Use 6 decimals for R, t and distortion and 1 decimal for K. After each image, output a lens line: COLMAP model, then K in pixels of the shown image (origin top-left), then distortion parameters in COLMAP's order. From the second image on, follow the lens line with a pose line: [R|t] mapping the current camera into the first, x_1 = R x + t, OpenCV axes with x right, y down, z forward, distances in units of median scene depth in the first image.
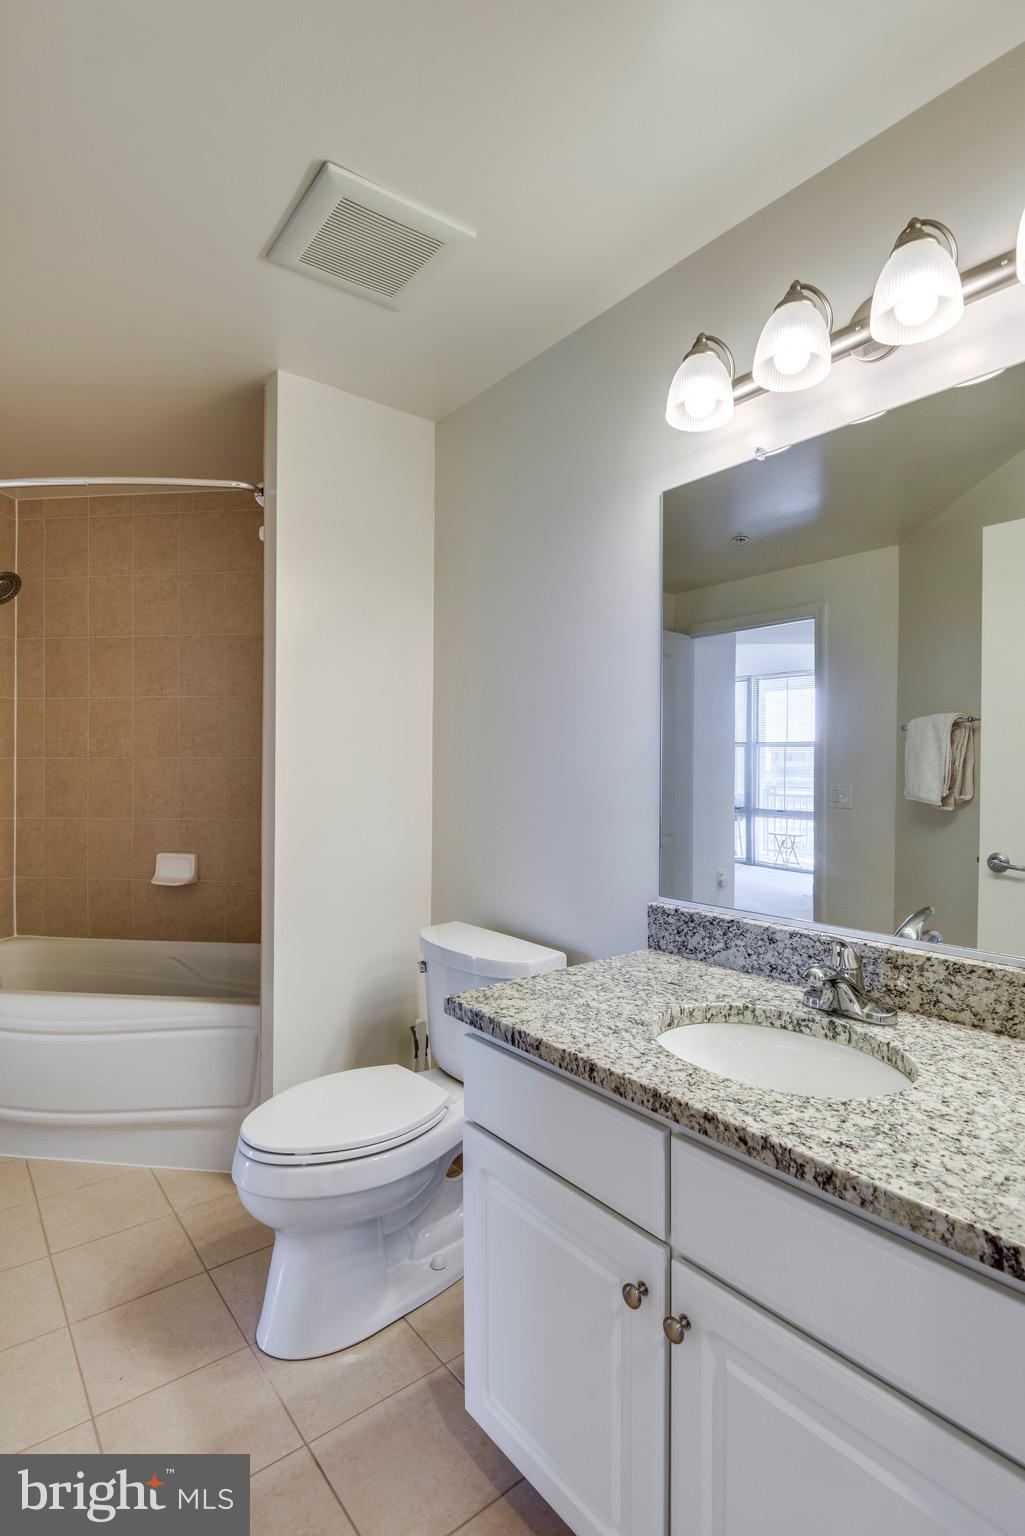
lens RADIAL K [[753.1, 0, 512.5], [0, 753.1, 768.0], [0, 0, 1]] dist [-0.000634, -0.017026]
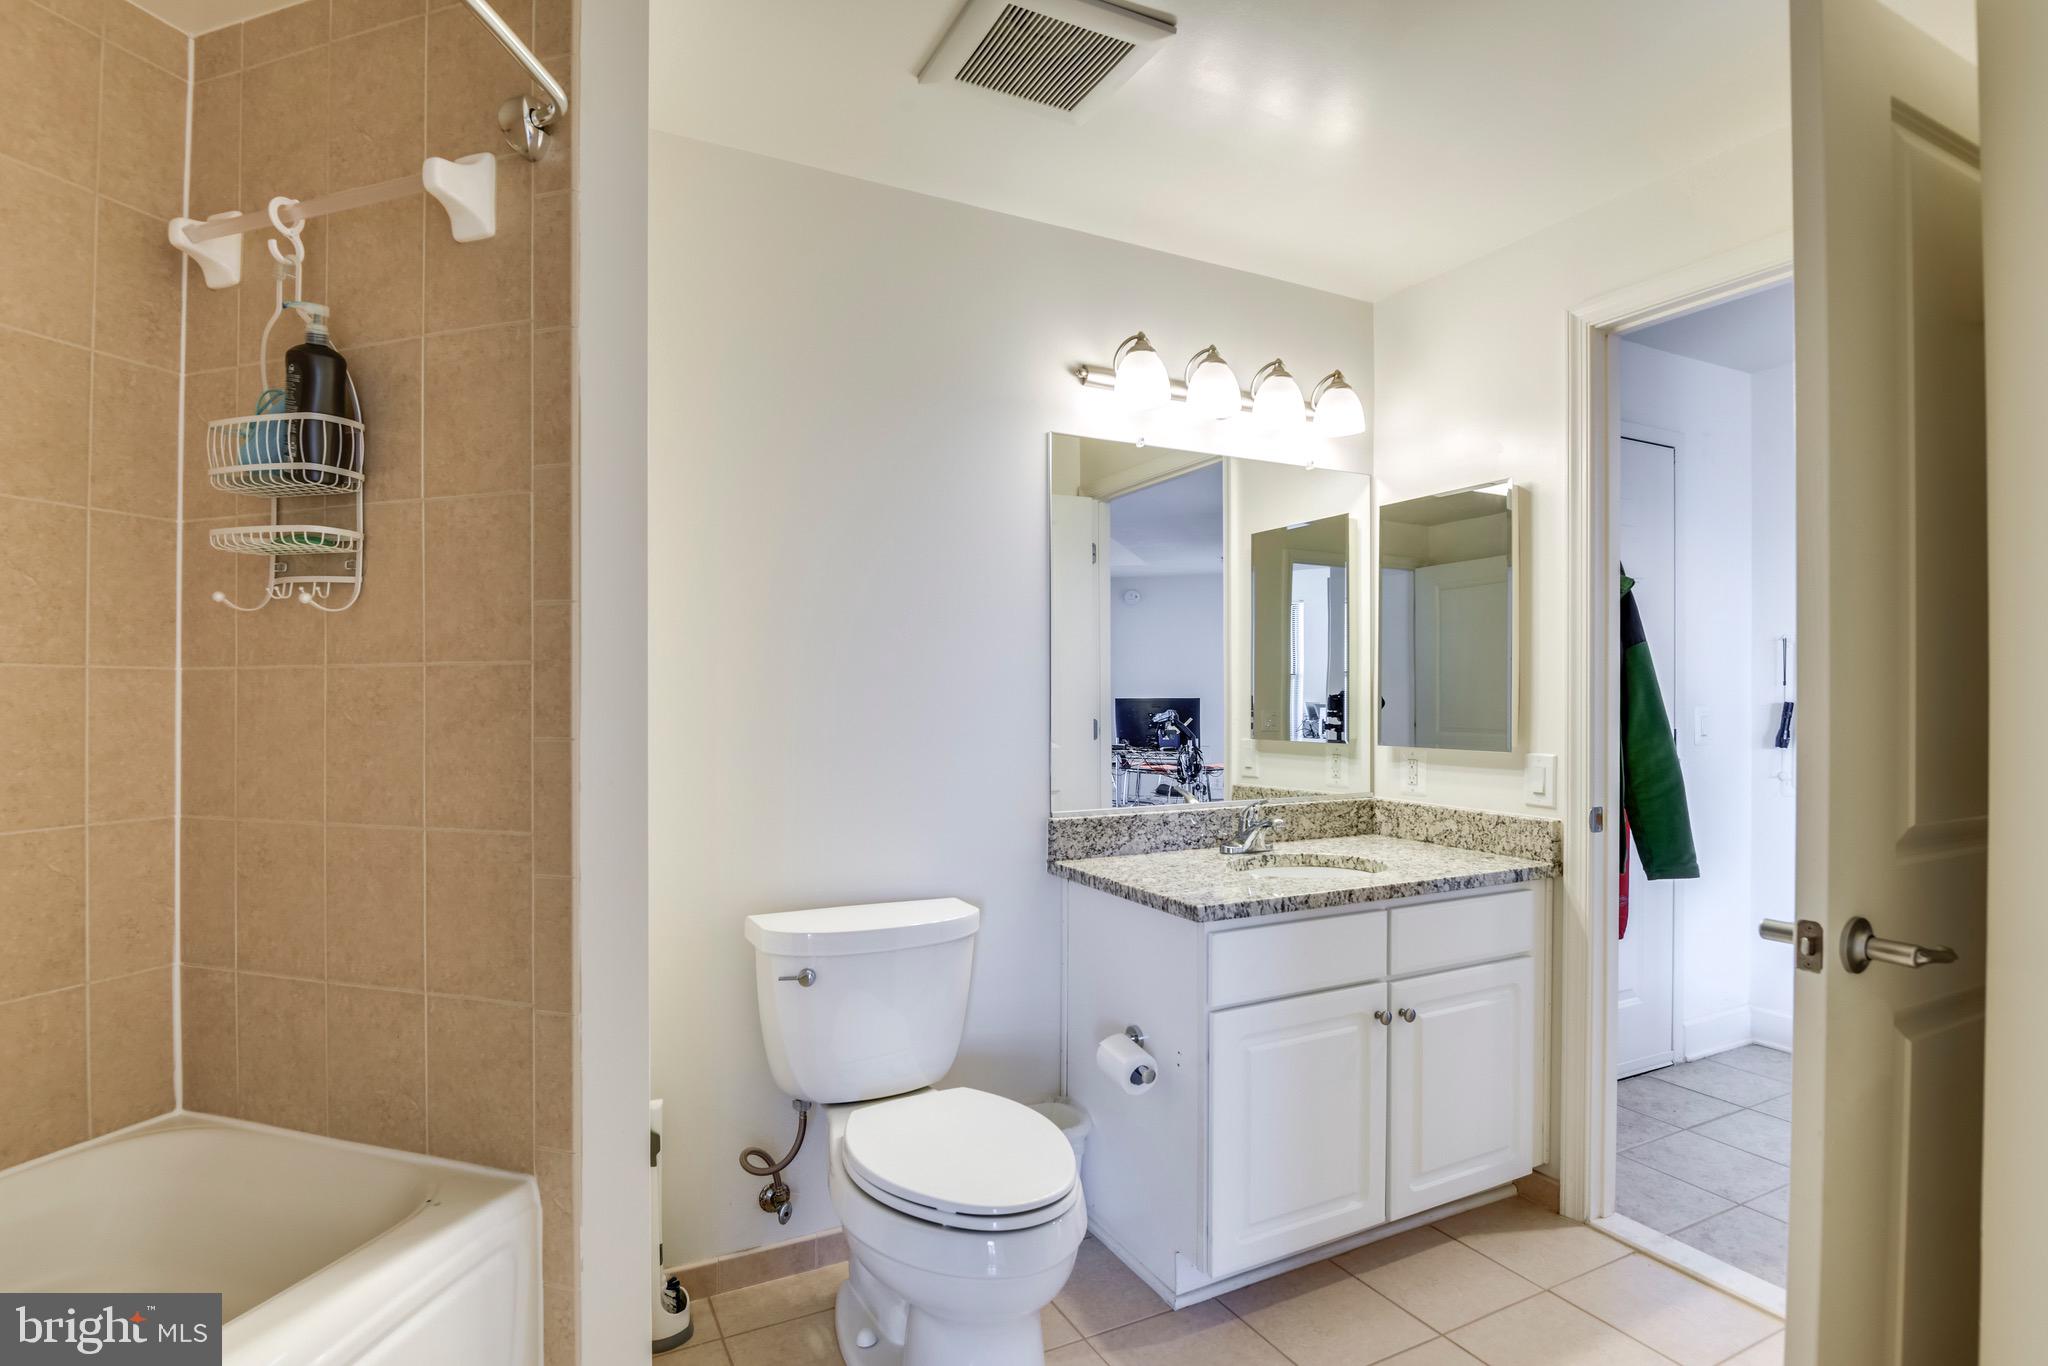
lens RADIAL K [[1031.0, 0, 1016.9], [0, 1031.0, 694.6], [0, 0, 1]] dist [-0.000210, -0.016771]
pose [[0.190956, -0.004740, 0.981587, -1.603447], [-0.001992, 0.999984, 0.005217, -0.002526], [-0.981597, -0.002951, 0.190944, 1.003665]]
